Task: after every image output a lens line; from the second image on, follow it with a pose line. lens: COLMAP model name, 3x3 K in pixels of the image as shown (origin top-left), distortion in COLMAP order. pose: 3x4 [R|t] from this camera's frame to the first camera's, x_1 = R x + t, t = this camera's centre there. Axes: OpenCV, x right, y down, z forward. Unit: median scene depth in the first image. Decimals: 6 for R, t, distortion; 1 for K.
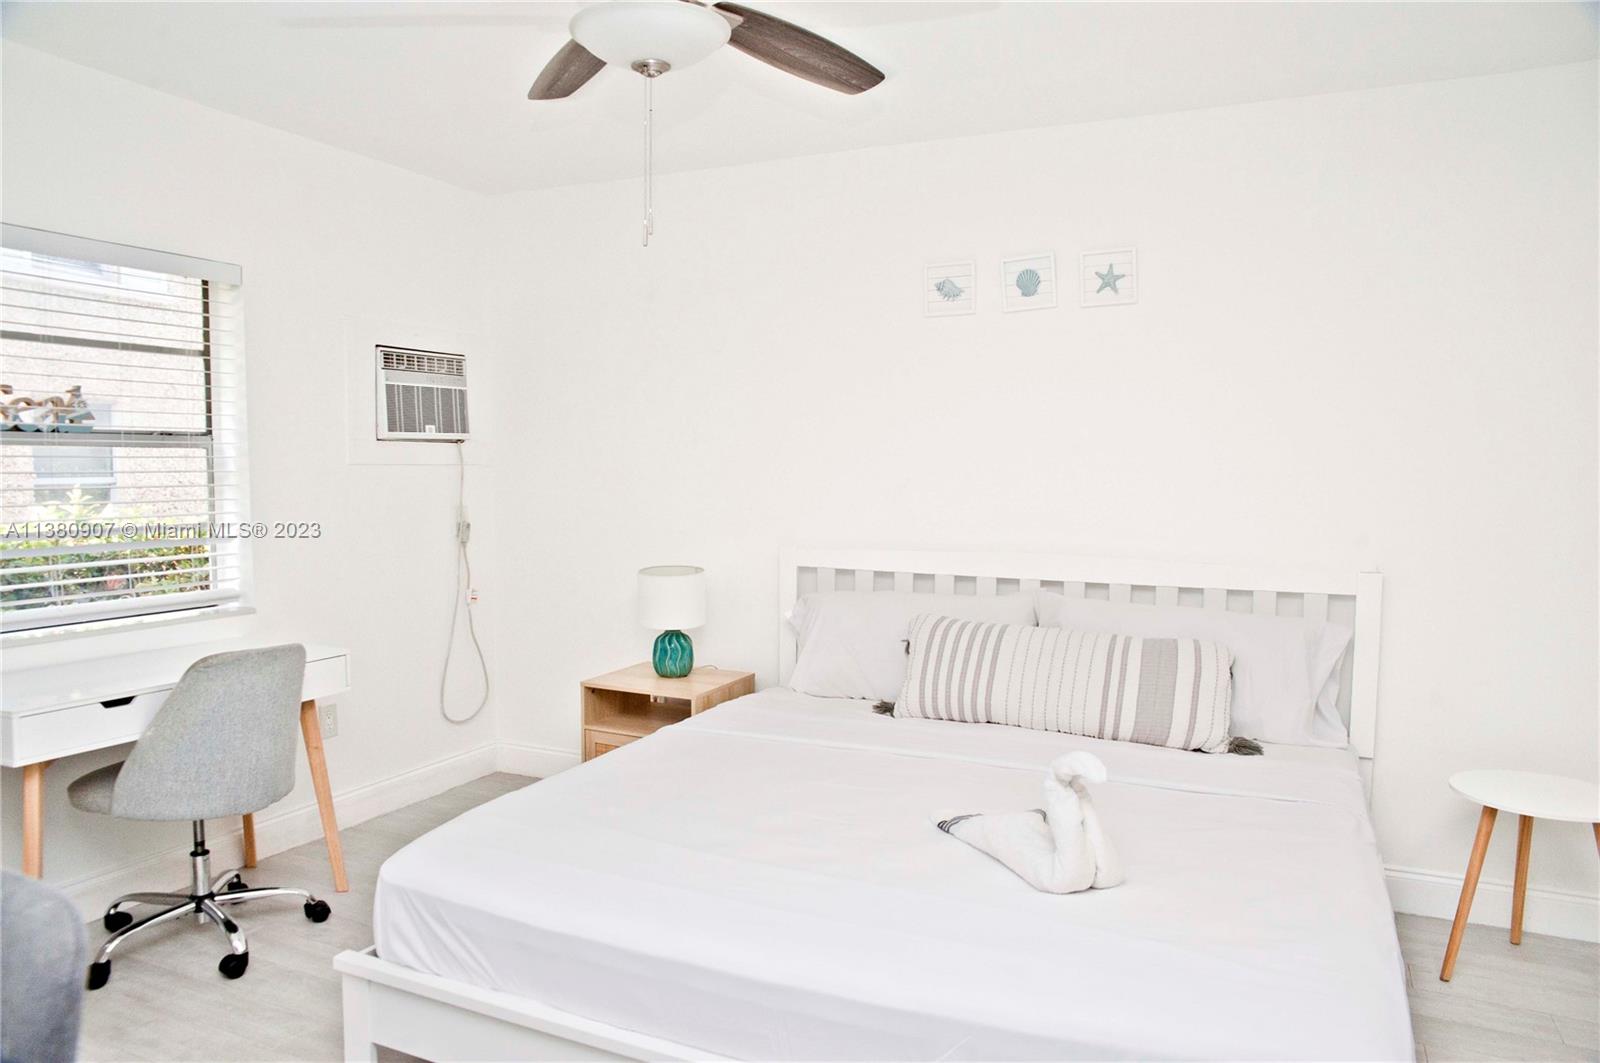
lens RADIAL K [[1107.2, 0, 809.0], [0, 1107.2, 543.5], [0, 0, 1]] dist [-0.112409, 0.090030]
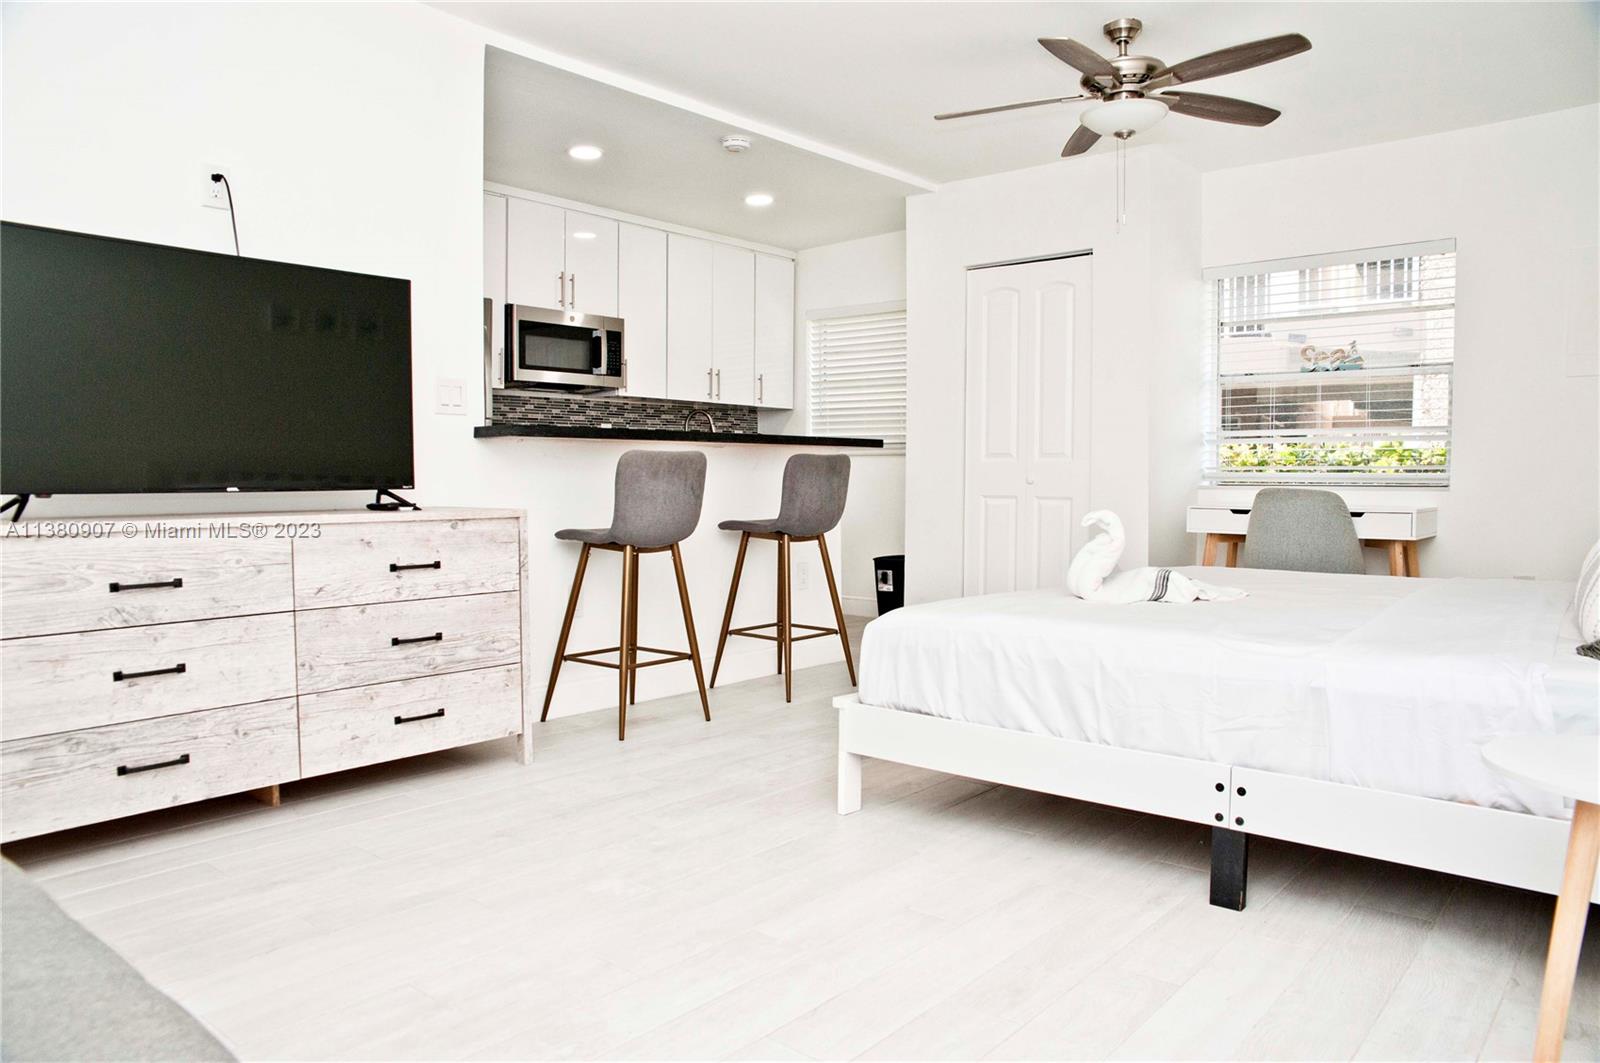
lens RADIAL K [[1107.2, 0, 795.5], [0, 1107.2, 540.9], [0, 0, 1]] dist [-0.112409, 0.090030]
pose [[-0.269585, 0.050157, -0.961669, 1.026842], [-0.070062, 0.994974, 0.071535, 0.088884], [0.960424, 0.086661, -0.264716, 0.574198]]
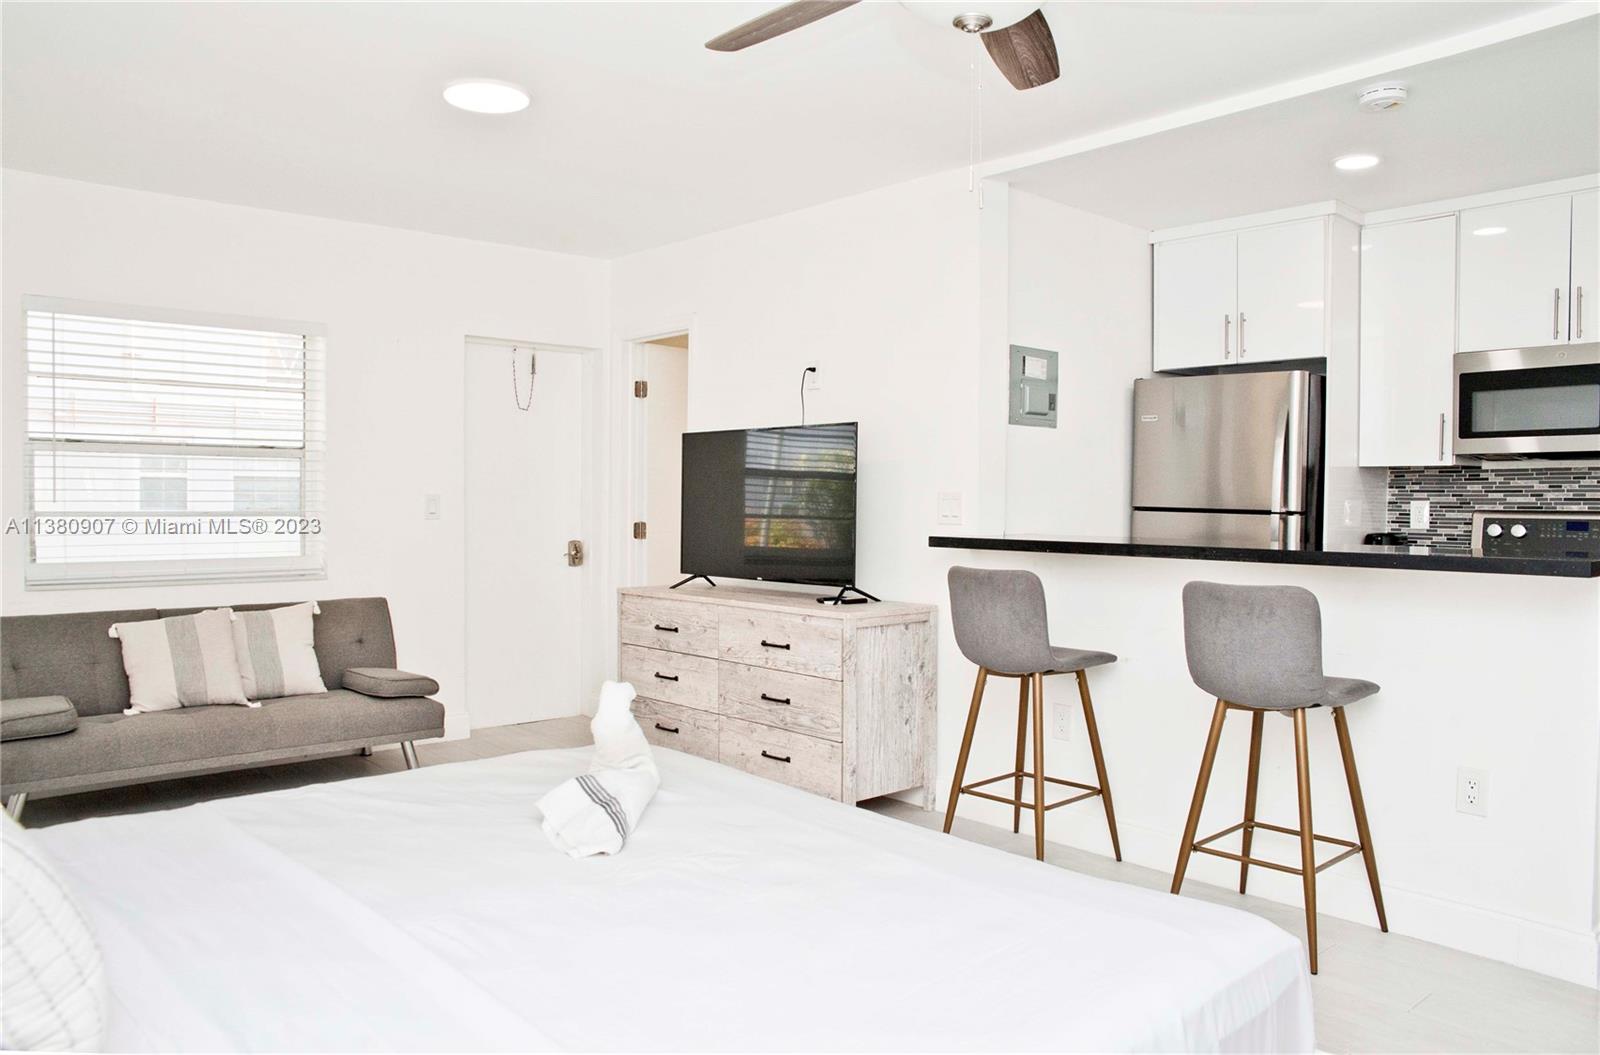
lens RADIAL K [[1107.2, 0, 808.8], [0, 1107.2, 539.3], [0, 0, 1]] dist [-0.112409, 0.090030]
pose [[-0.915704, -0.024704, 0.401094, -0.229599], [0.018008, 0.994583, 0.102371, -0.041428], [-0.401450, 0.100964, -0.910299, 1.109711]]
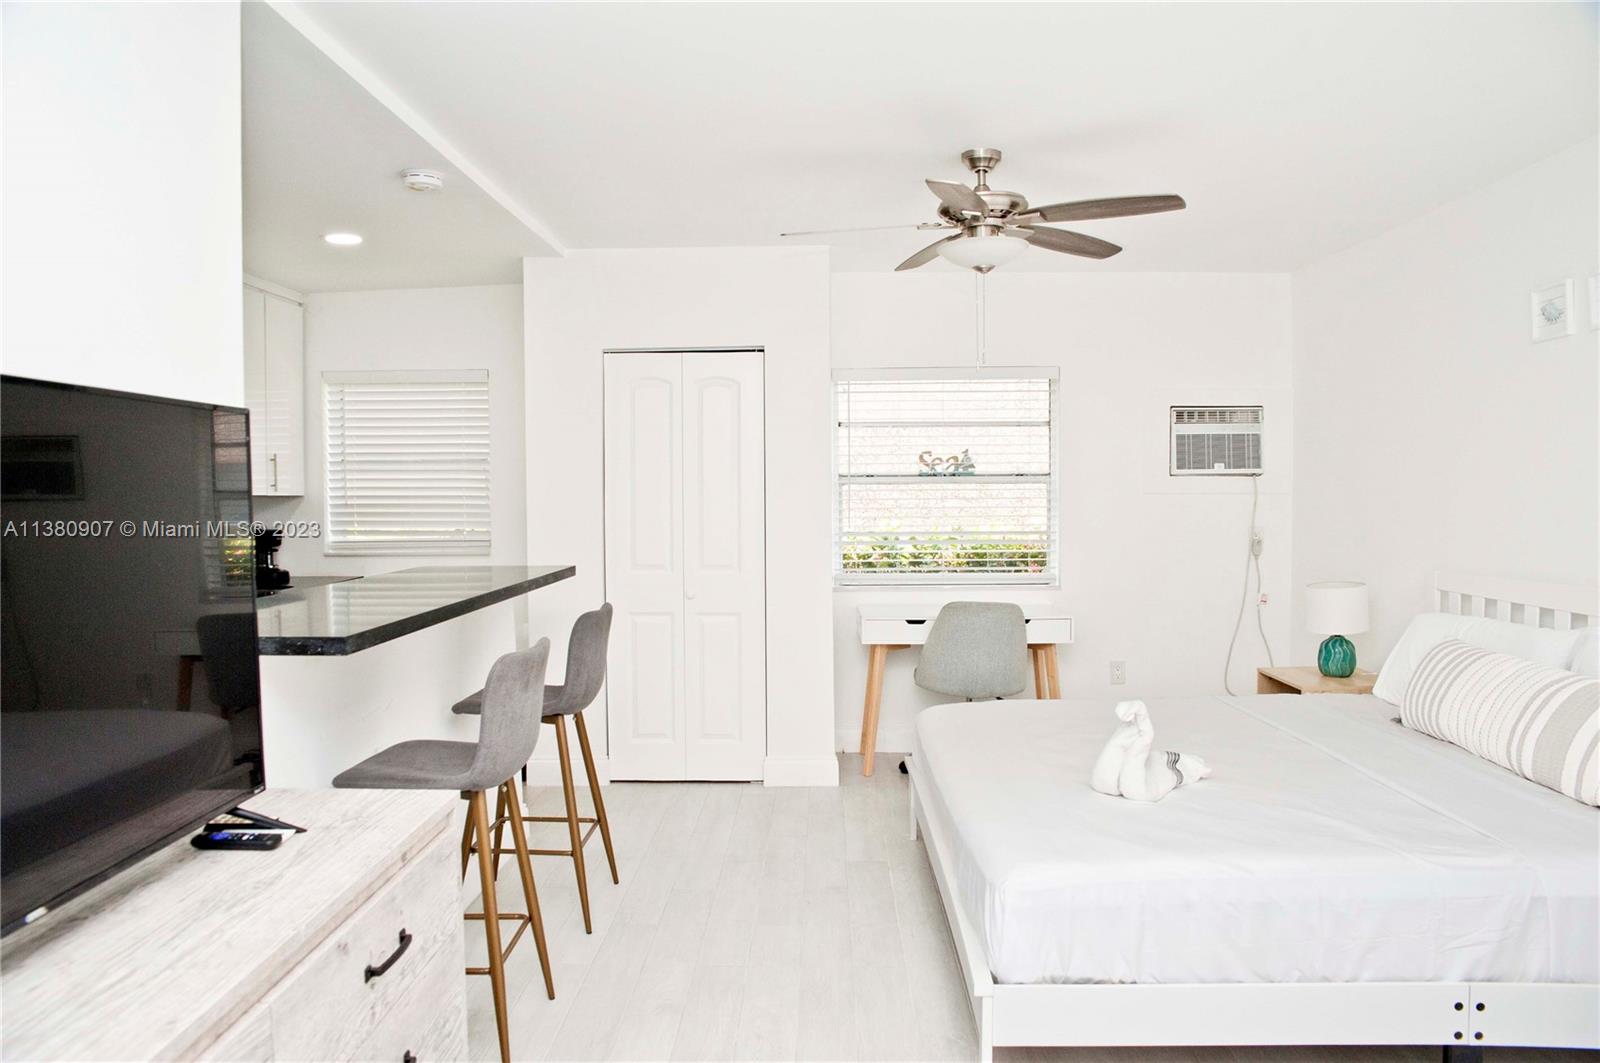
lens RADIAL K [[1107.2, 0, 798.4], [0, 1107.2, 538.9], [0, 0, 1]] dist [-0.112409, 0.090030]
pose [[0.403030, 0.033540, -0.914572, 0.772934], [-0.057089, 0.998303, 0.011453, -0.004780], [0.913405, 0.047596, 0.404261, 0.020858]]
